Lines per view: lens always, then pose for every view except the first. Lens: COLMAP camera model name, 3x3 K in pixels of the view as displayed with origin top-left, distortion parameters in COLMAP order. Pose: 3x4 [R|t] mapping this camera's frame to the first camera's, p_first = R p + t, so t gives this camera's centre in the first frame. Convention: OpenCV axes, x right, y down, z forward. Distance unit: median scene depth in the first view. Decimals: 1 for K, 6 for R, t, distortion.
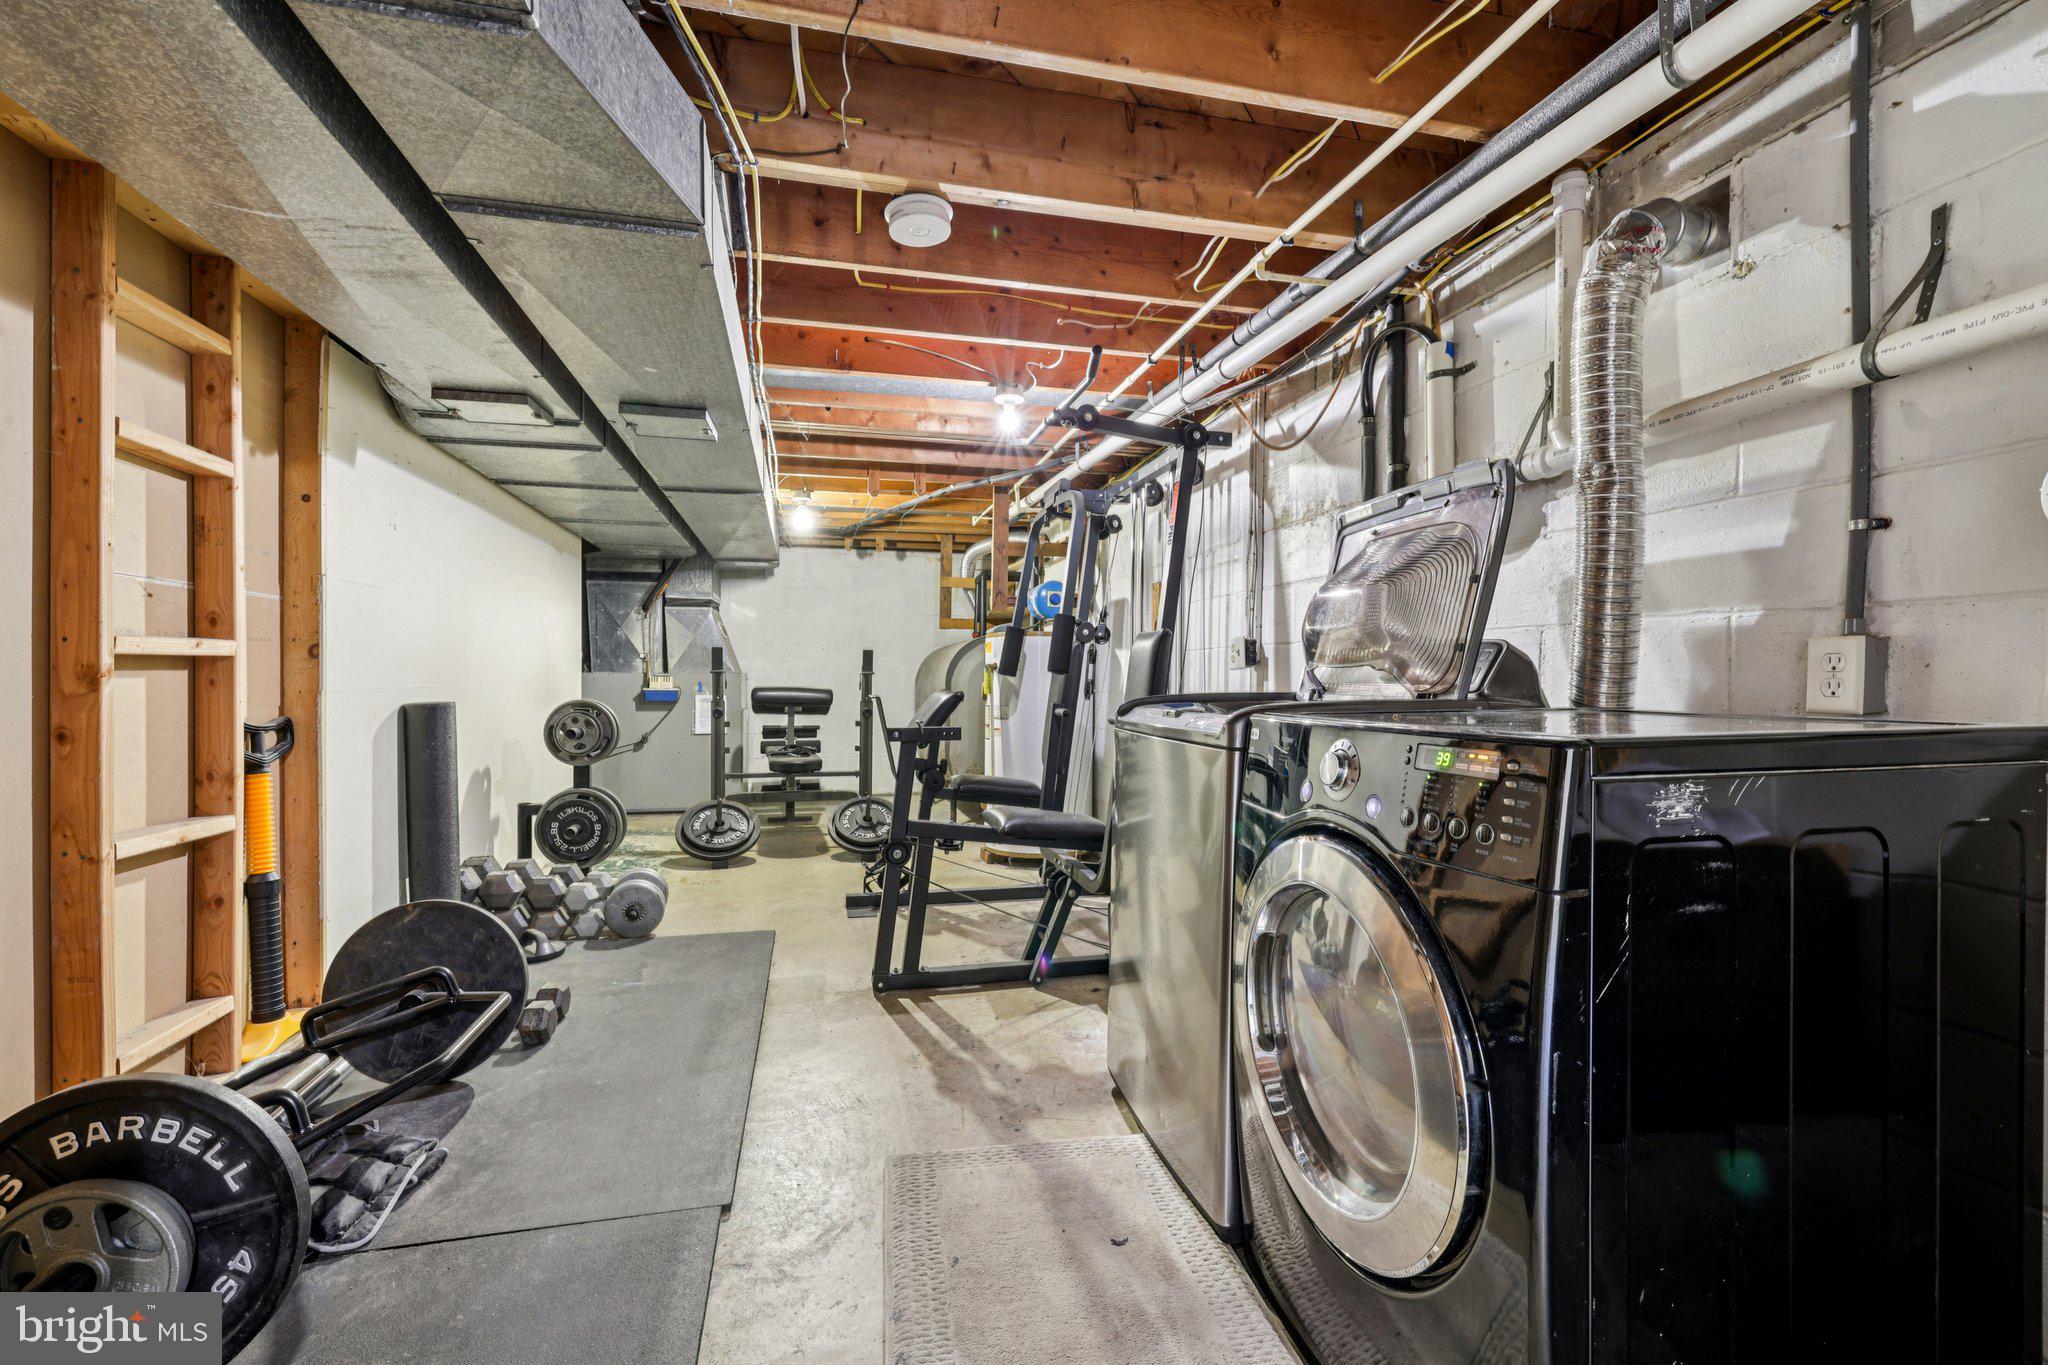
lens RADIAL K [[861.2, 0, 1014.7], [0, 861.2, 676.8], [0, 0, 1]] dist [-0.002160, 0.000024]
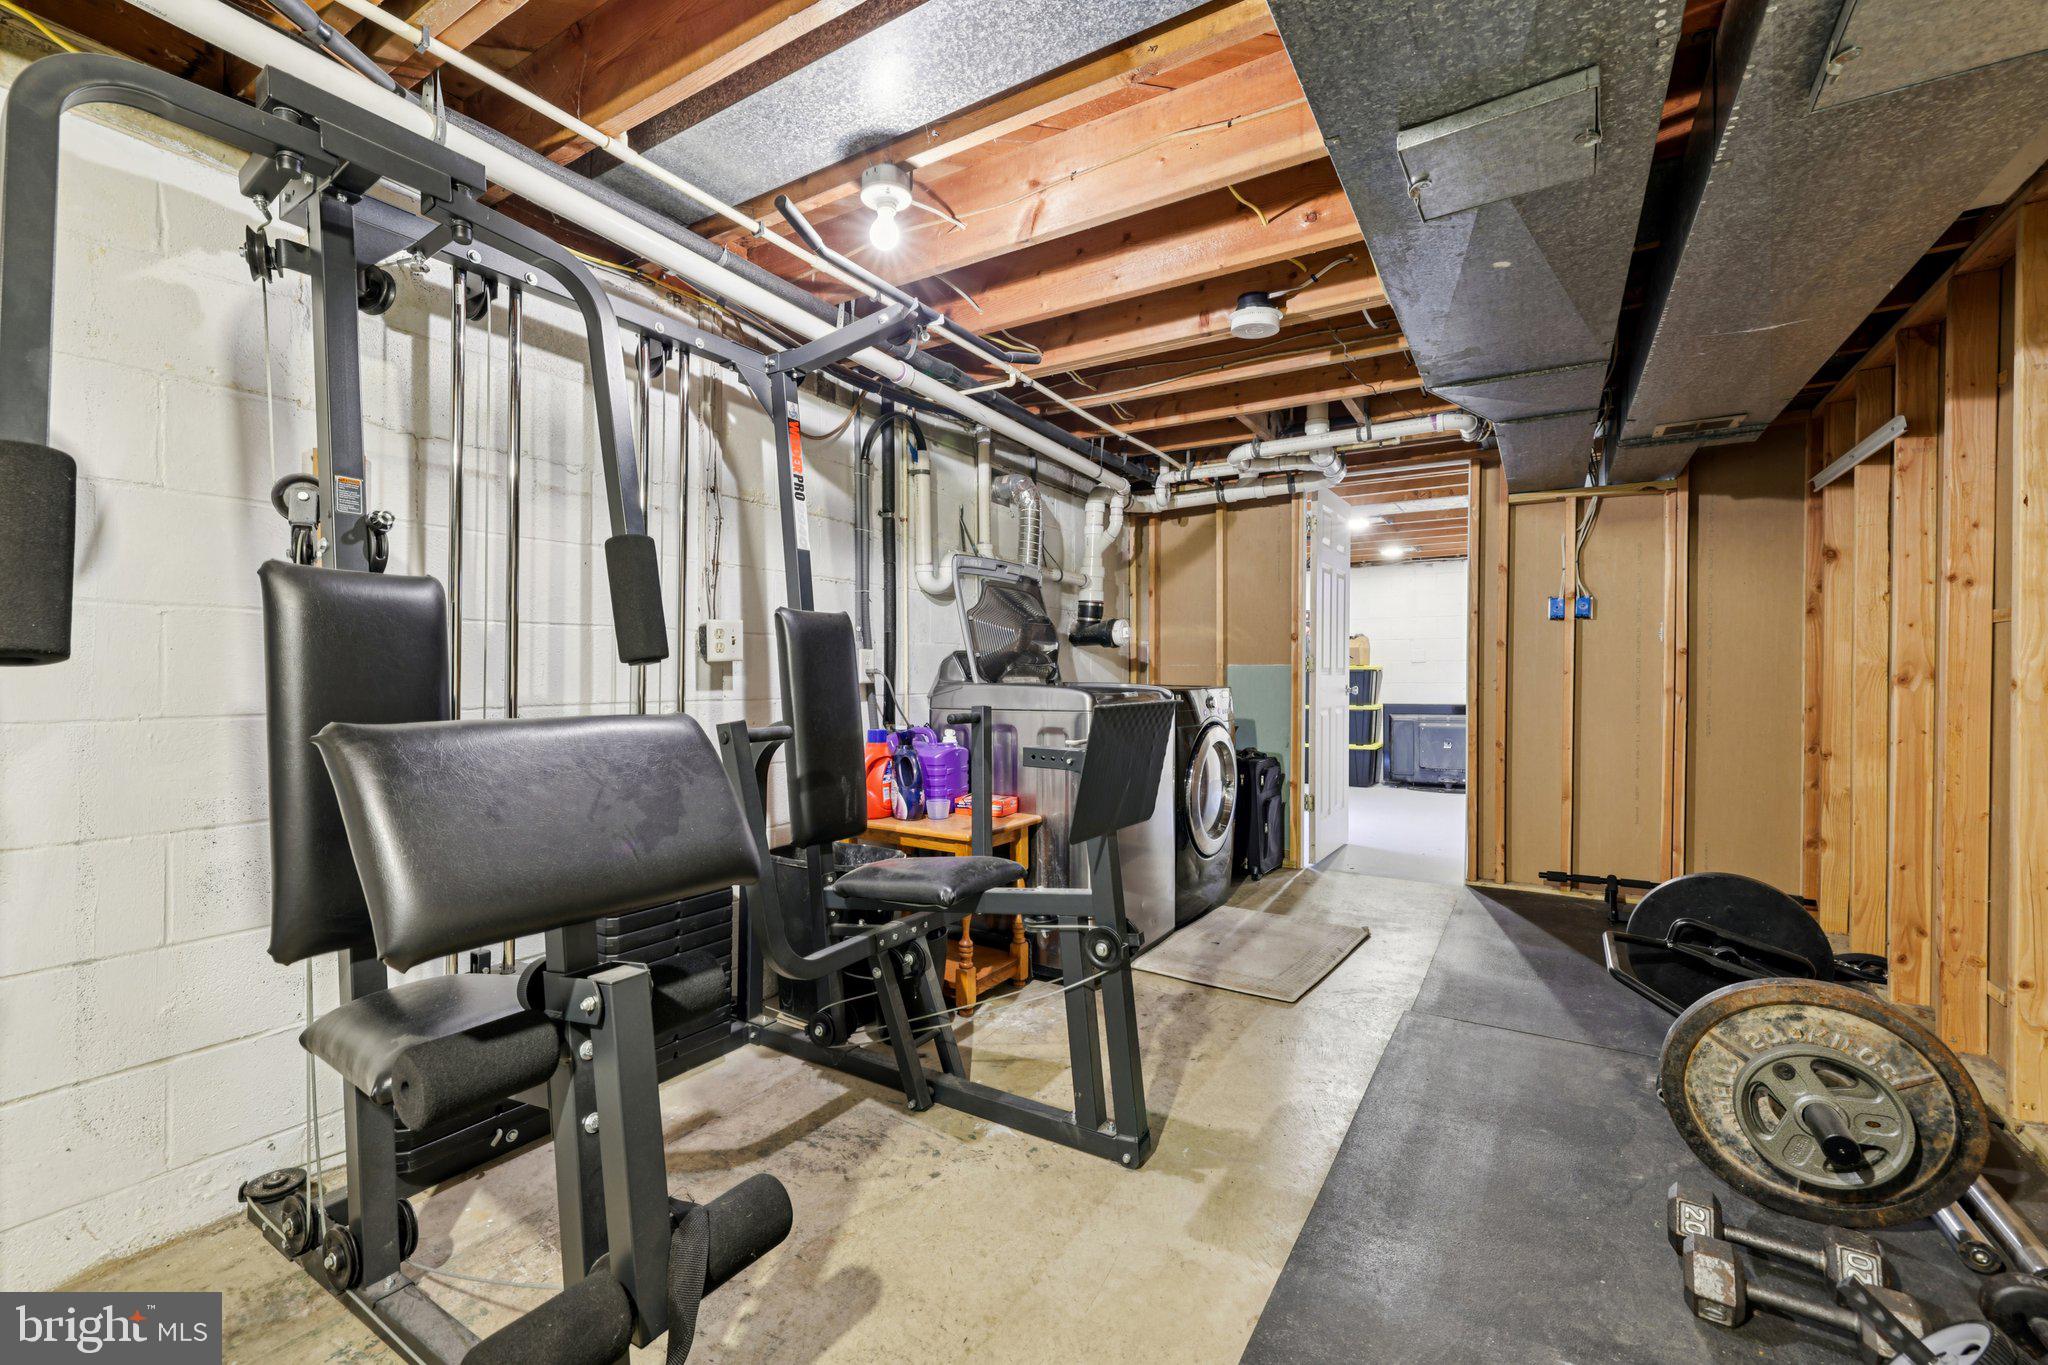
lens RADIAL K [[861.2, 0, 1014.7], [0, 861.2, 676.8], [0, 0, 1]] dist [-0.002160, 0.000024]
pose [[-0.705225, -0.009886, 0.708915, -0.669162], [-0.006899, 0.999951, 0.007082, 0.003194], [-0.708950, 0.000103, -0.705258, 1.872707]]
